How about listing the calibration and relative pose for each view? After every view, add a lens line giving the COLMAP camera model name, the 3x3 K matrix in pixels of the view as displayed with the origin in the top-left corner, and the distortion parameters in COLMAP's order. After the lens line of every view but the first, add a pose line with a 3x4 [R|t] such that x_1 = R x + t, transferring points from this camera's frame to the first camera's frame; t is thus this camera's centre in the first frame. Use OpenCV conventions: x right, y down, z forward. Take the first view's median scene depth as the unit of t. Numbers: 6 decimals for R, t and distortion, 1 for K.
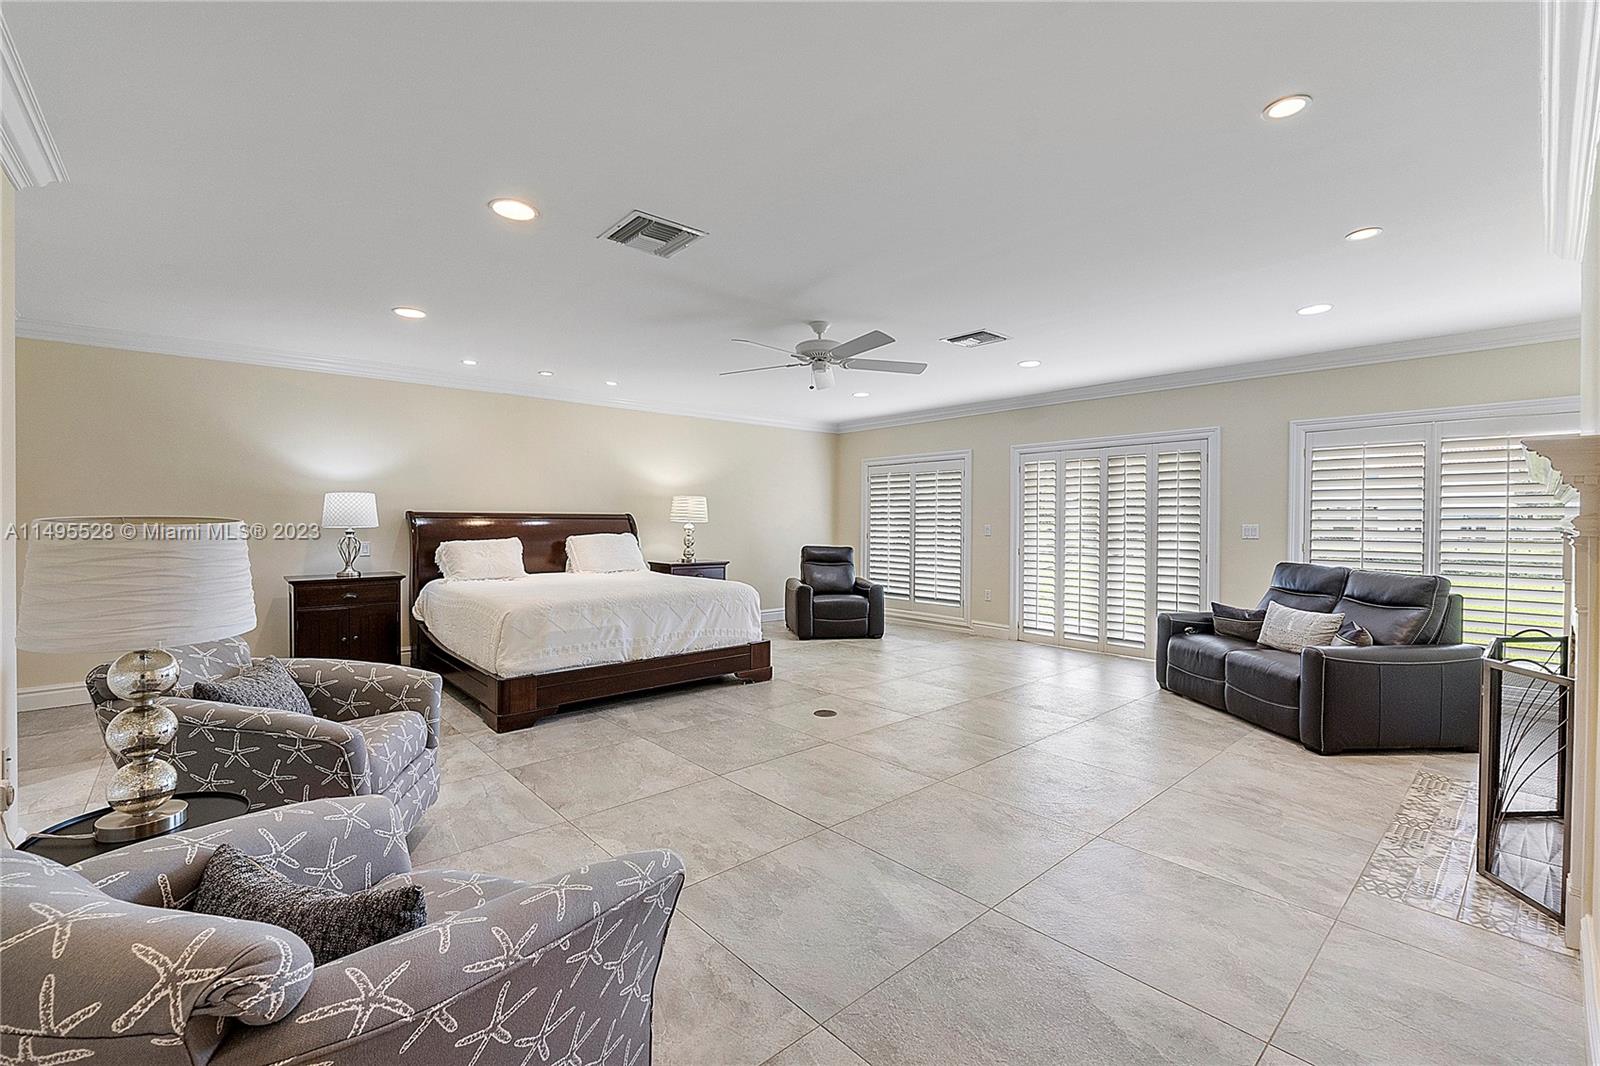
lens RADIAL K [[676.6, 0, 802.1], [0, 676.6, 528.8], [0, 0, 1]] dist [-0.007527, -0.000164]
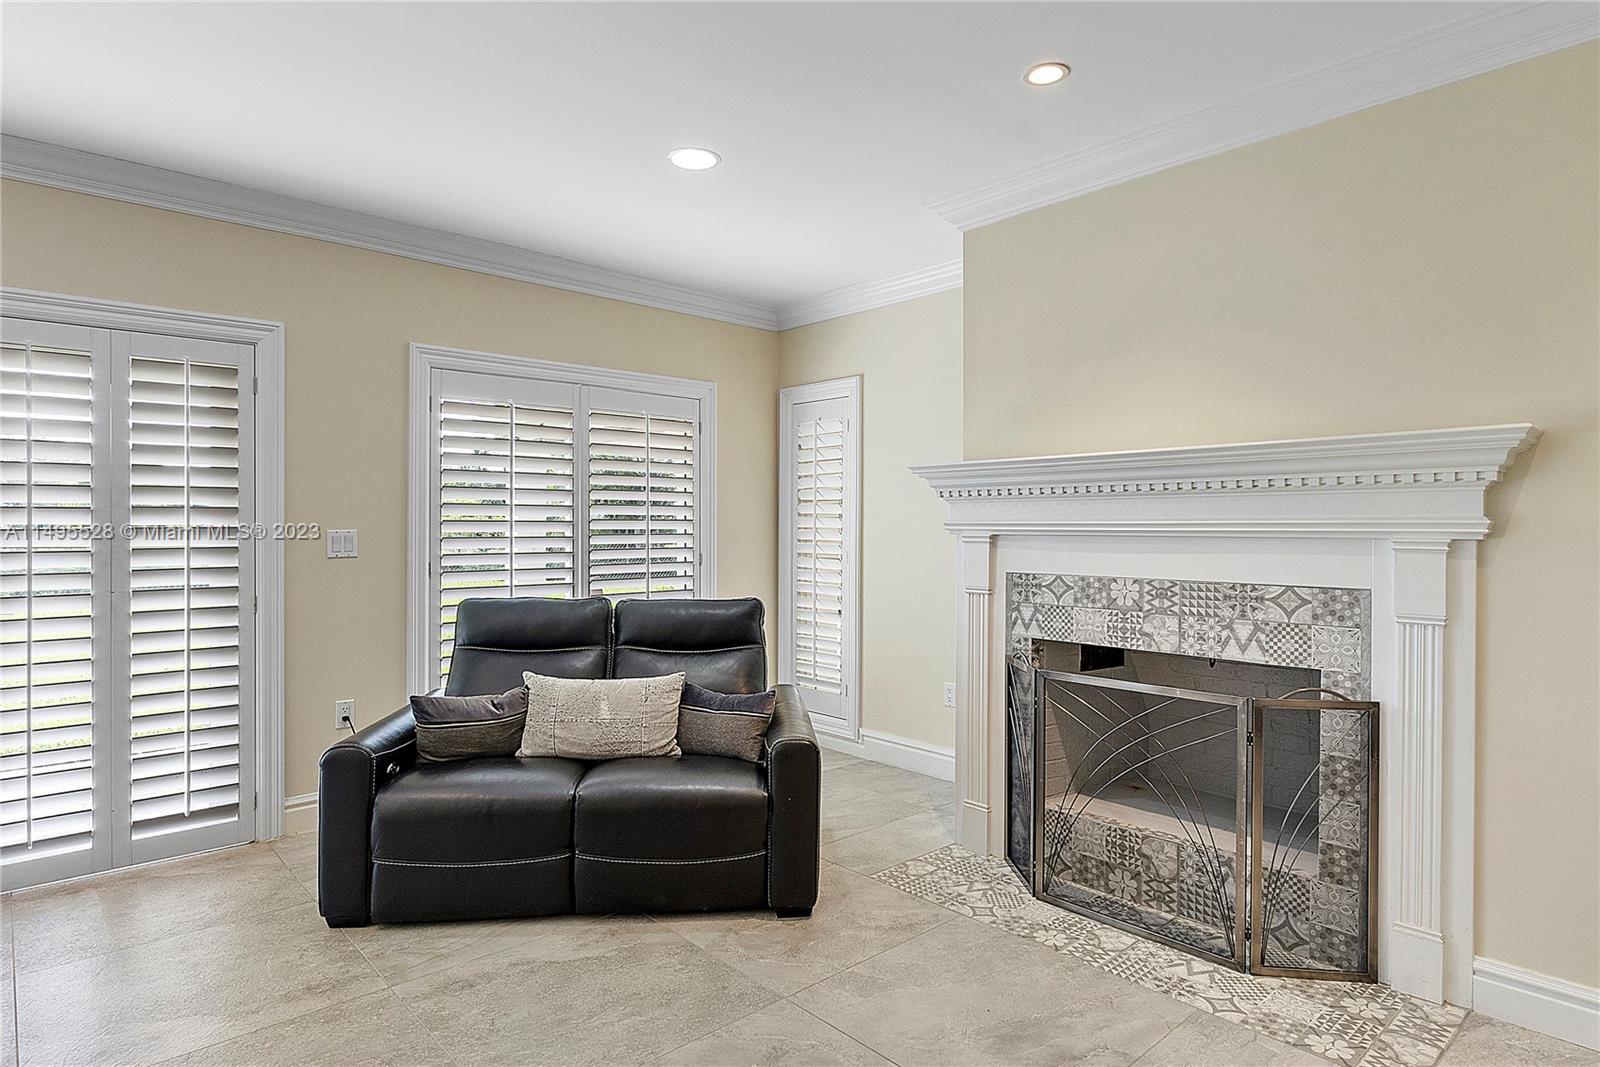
lens RADIAL K [[891.0, 0, 799.2], [0, 891.0, 530.8], [0, 0, 1]] dist [-0.002230, -0.000411]
pose [[0.000994, -0.010509, 0.999944, -0.010027], [0.012066, 0.999872, 0.010496, -0.010368], [-0.999927, 0.012055, 0.001121, 0.818983]]
